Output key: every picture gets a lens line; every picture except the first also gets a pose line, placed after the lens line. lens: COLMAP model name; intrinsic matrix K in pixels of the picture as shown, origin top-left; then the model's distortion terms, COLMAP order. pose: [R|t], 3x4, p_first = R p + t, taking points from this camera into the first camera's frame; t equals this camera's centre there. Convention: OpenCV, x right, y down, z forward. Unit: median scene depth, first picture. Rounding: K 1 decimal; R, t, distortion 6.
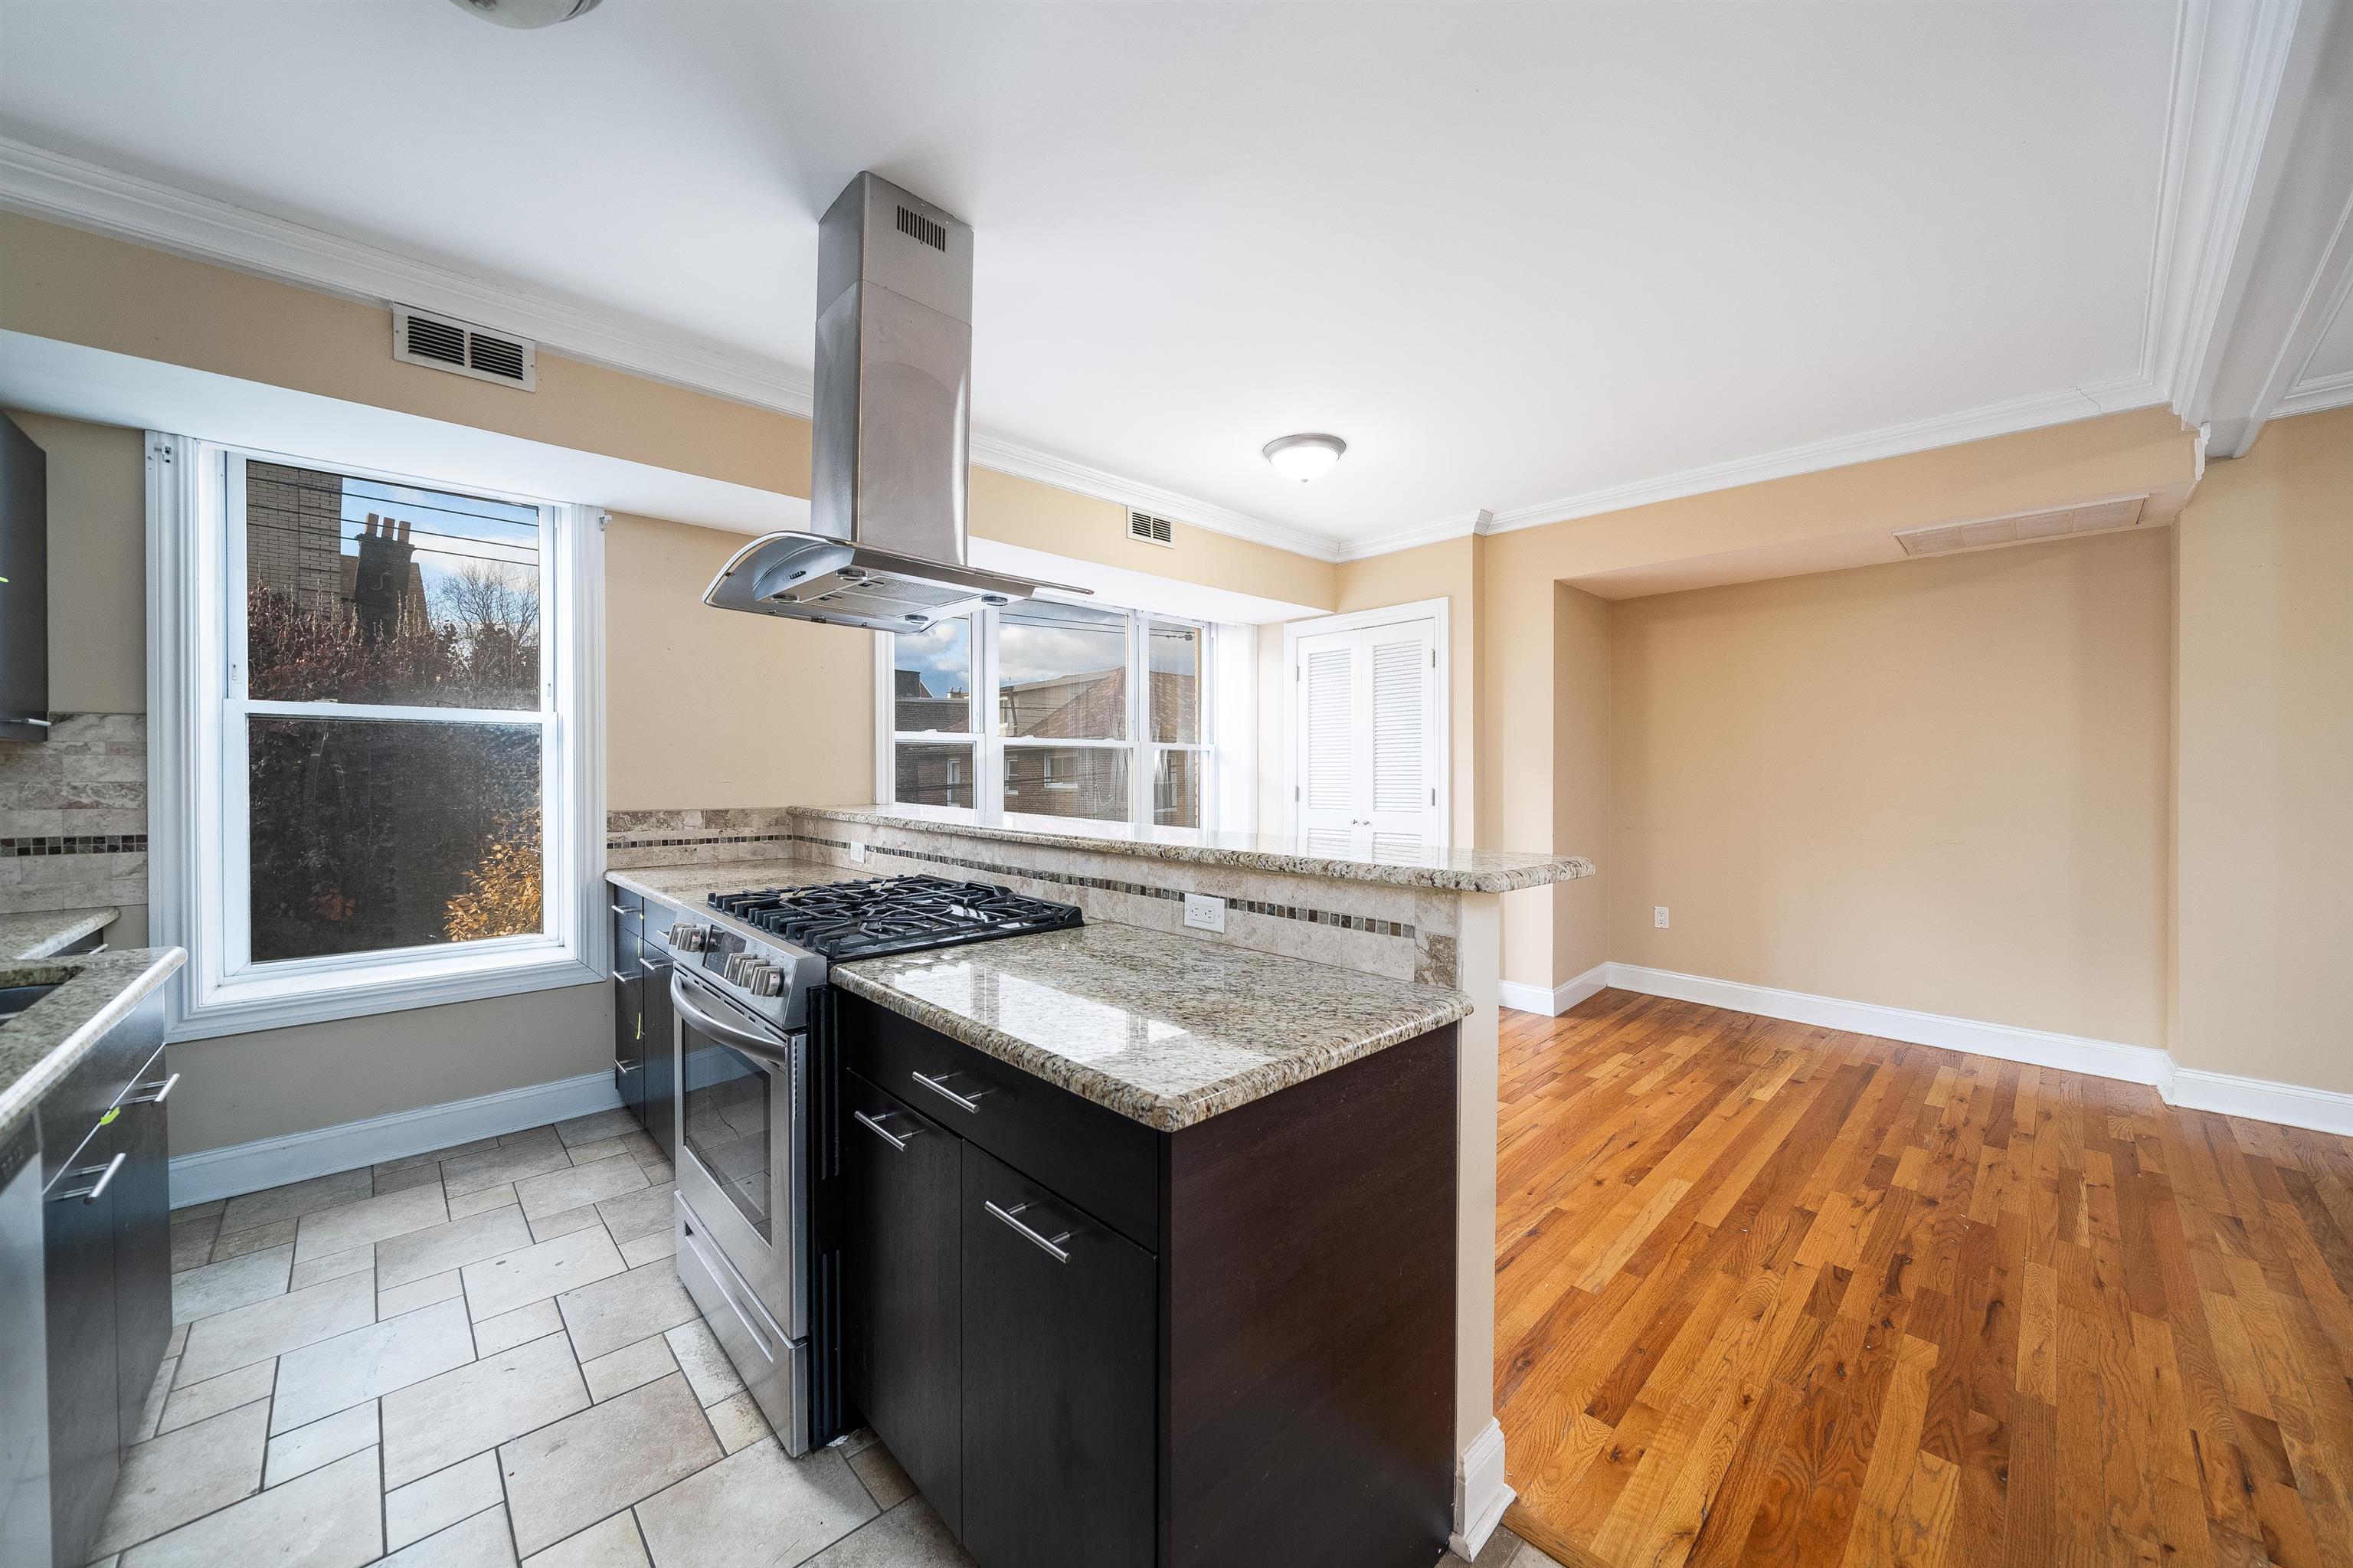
lens RADIAL K [[865.6, 0, 1206.0], [0, 865.6, 780.2], [0, 0, 1]] dist [-0.012619, -0.000087]
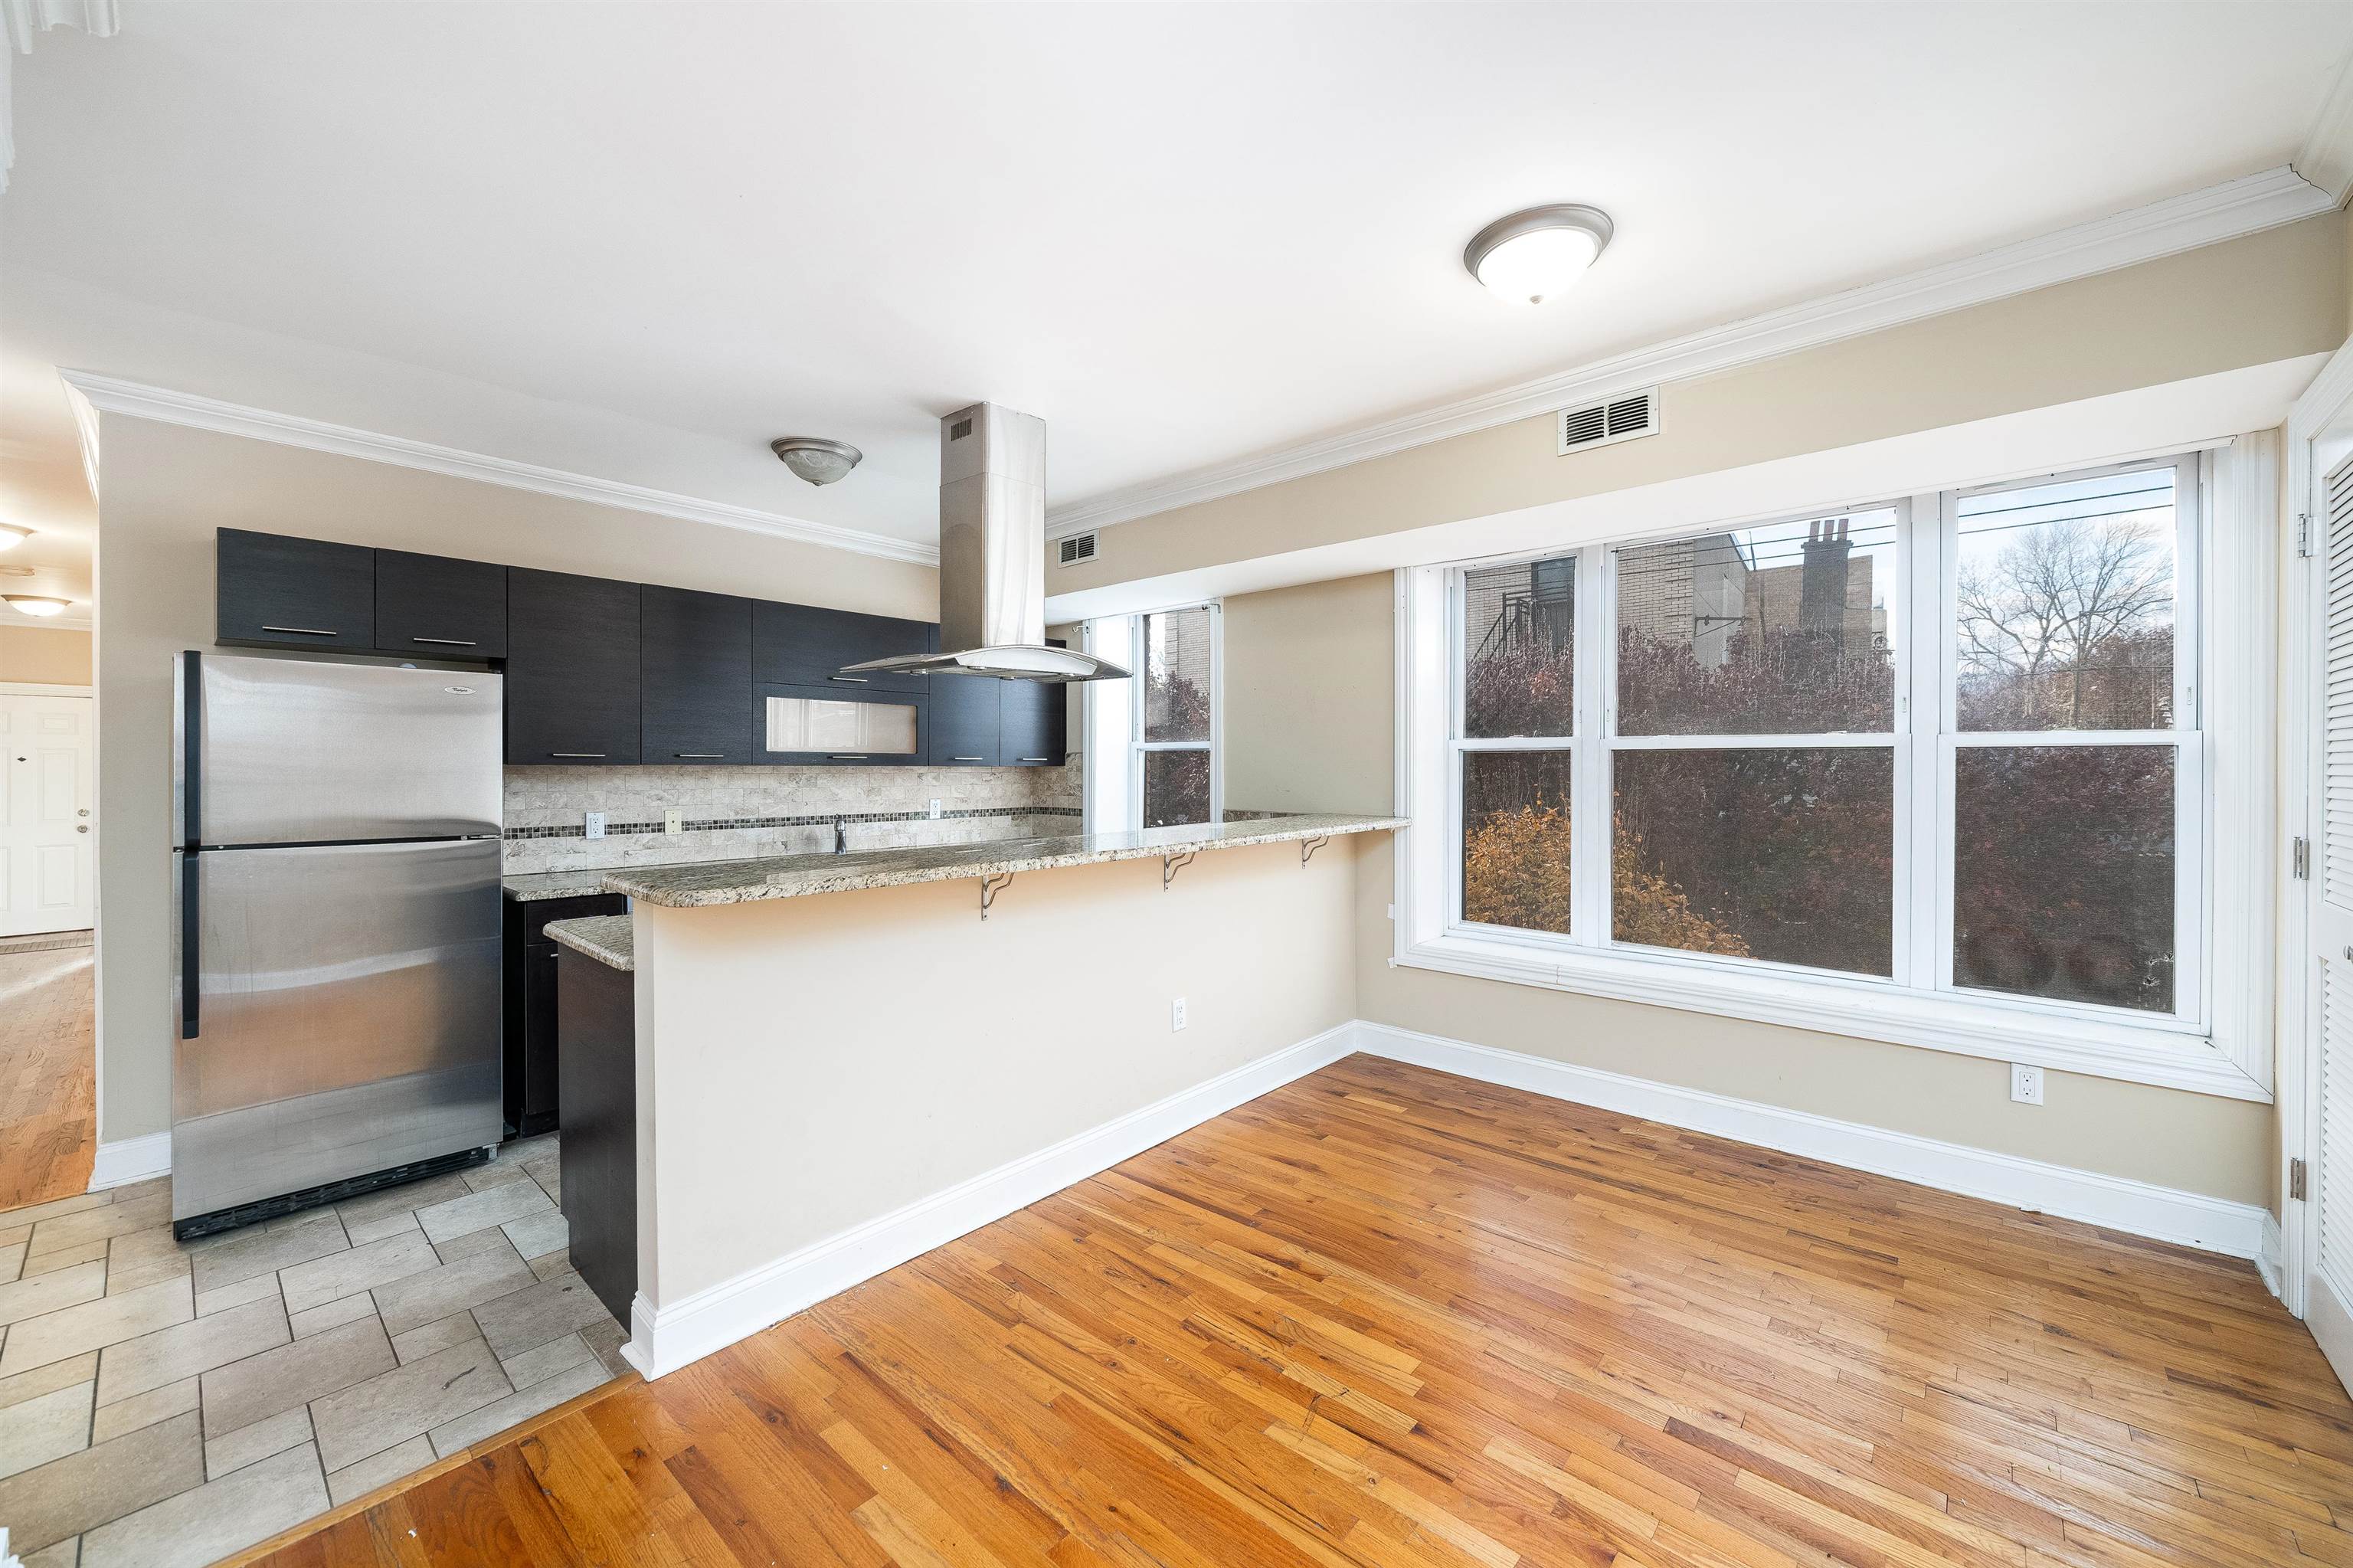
lens RADIAL K [[901.6, 0, 1190.6], [0, 901.6, 797.0], [0, 0, 1]] dist [-0.007946, -0.000152]
pose [[0.079008, 0.022452, -0.996621, 1.076996], [-0.010252, 0.999712, 0.021709, -0.020596], [0.996821, 0.008502, 0.079215, 1.094591]]
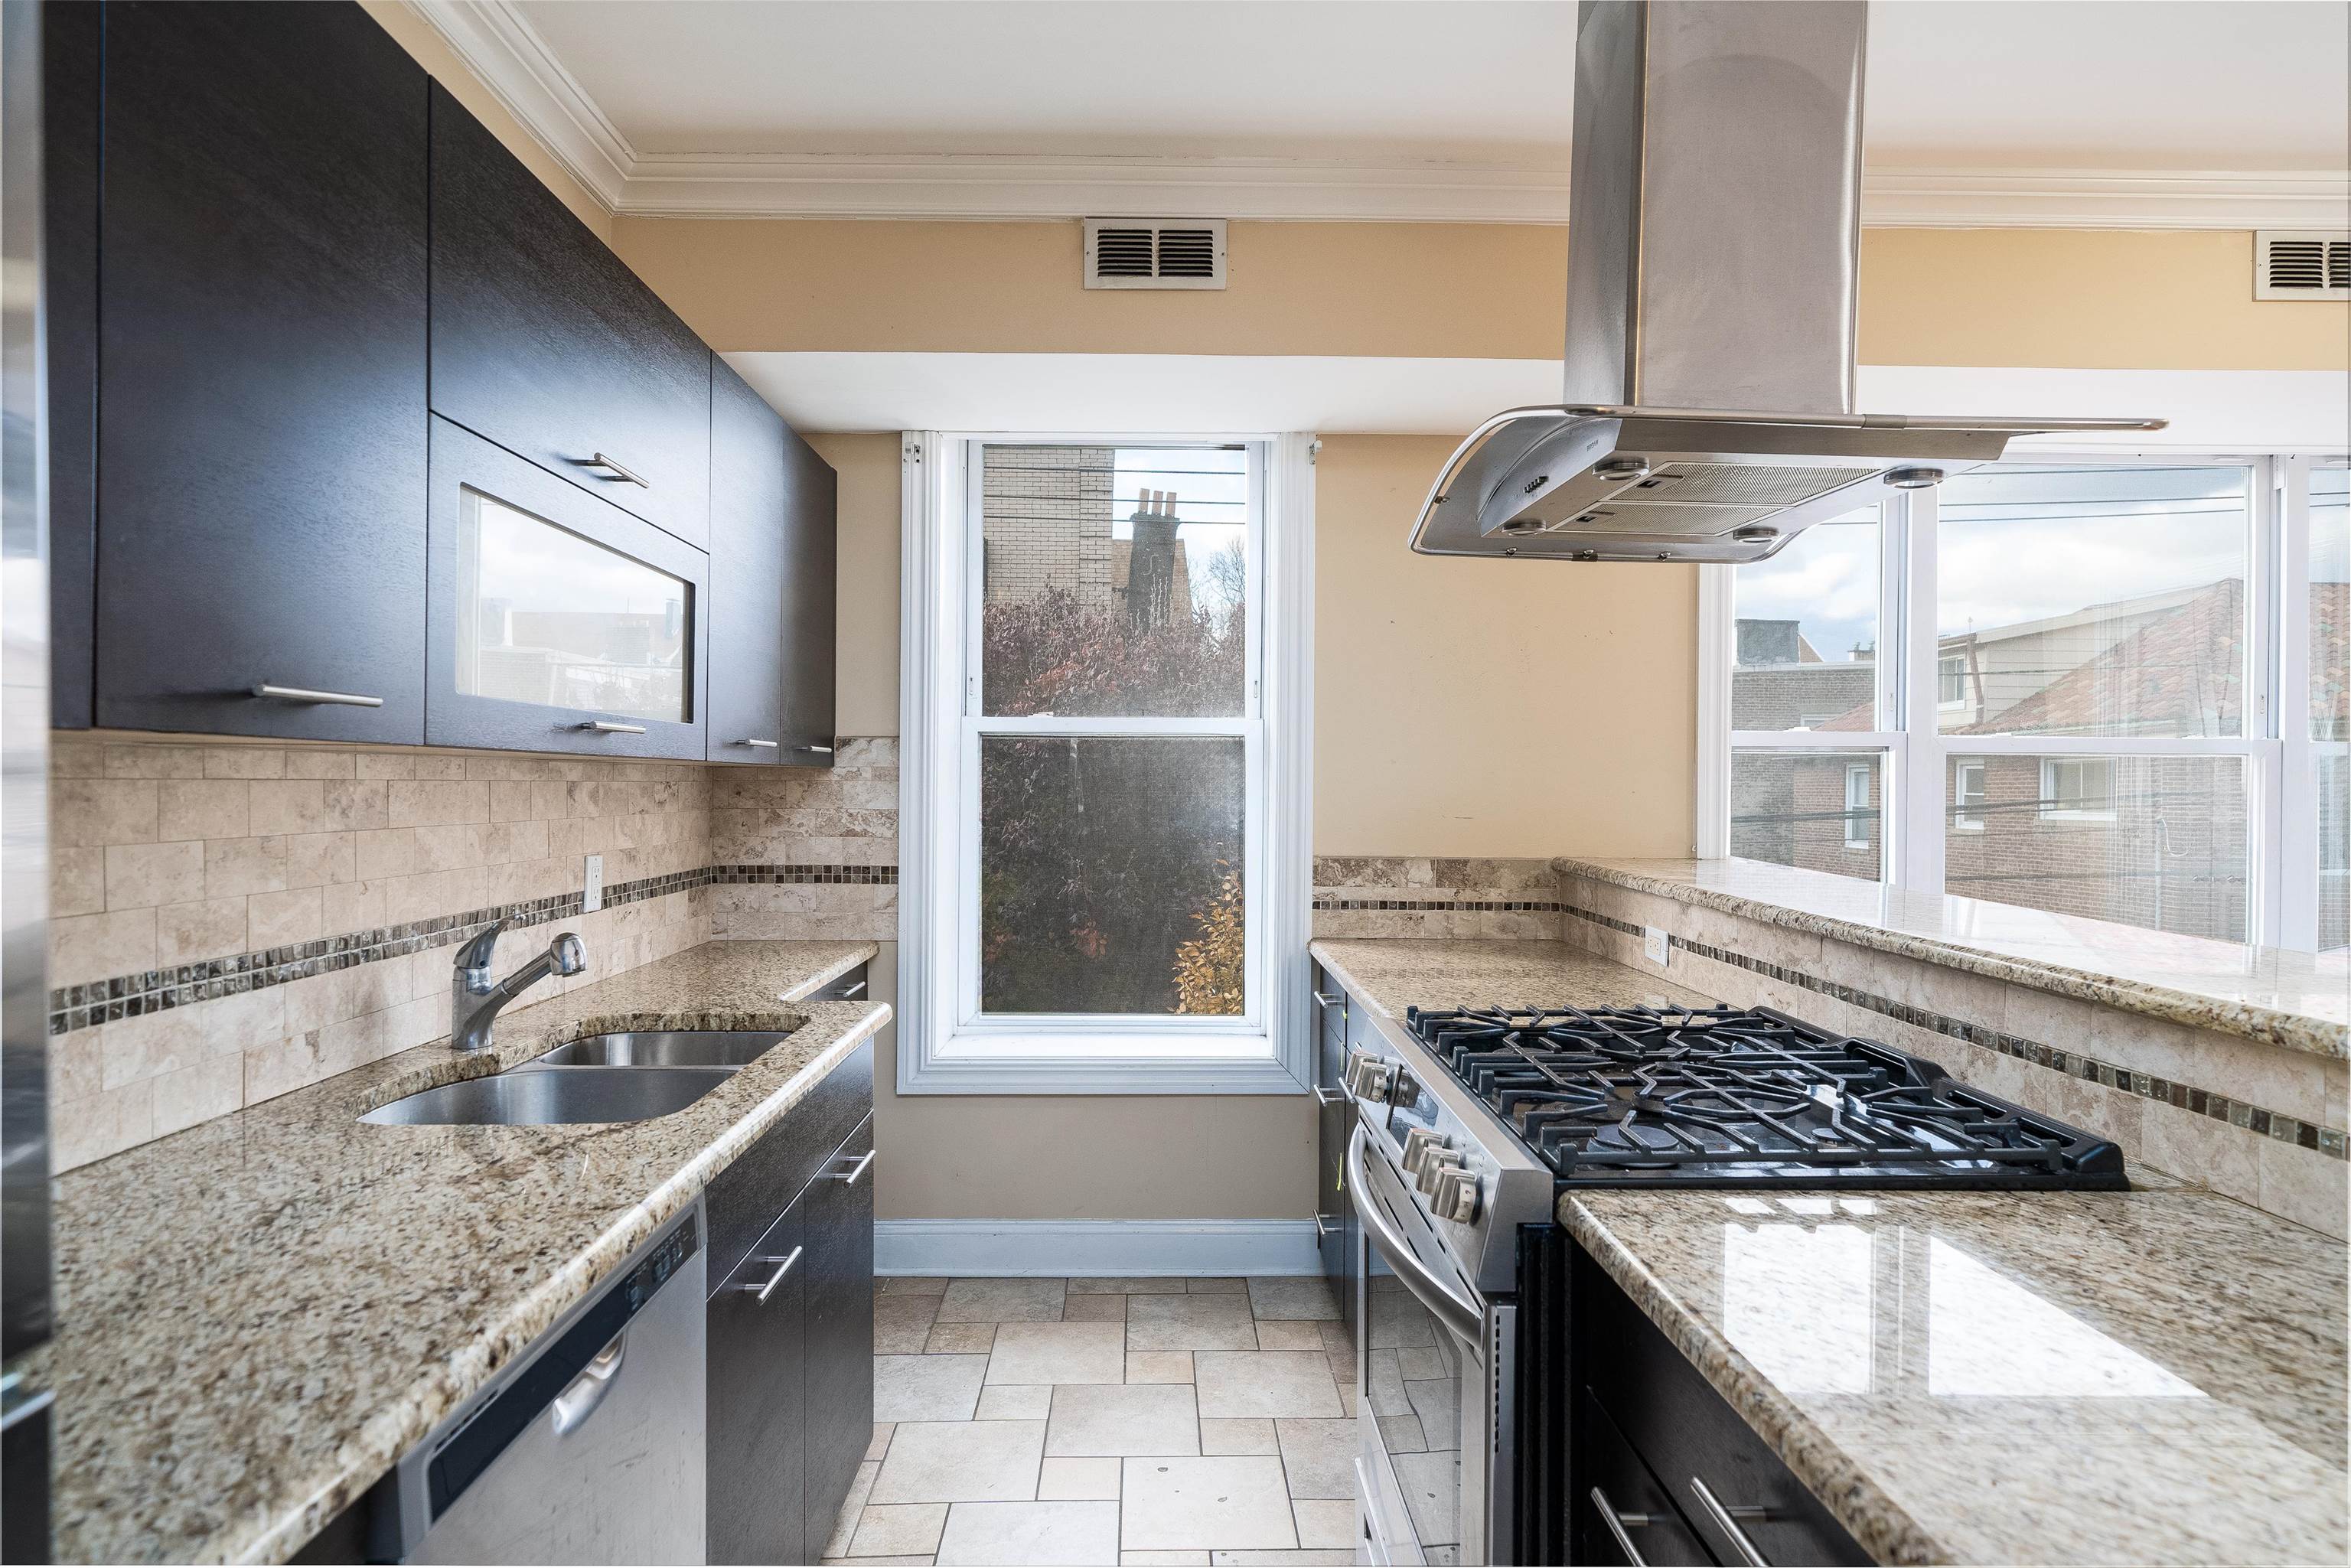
lens RADIAL K [[1345.1, 0, 1161.7], [0, 1345.1, 796.3], [0, 0, 1]] dist [0.002088, 0.001612]
pose [[0.722172, 0.010672, -0.691631, -0.020007], [-0.010156, 0.999937, 0.004825, -0.022726], [0.691639, 0.003540, 0.722235, 0.133879]]
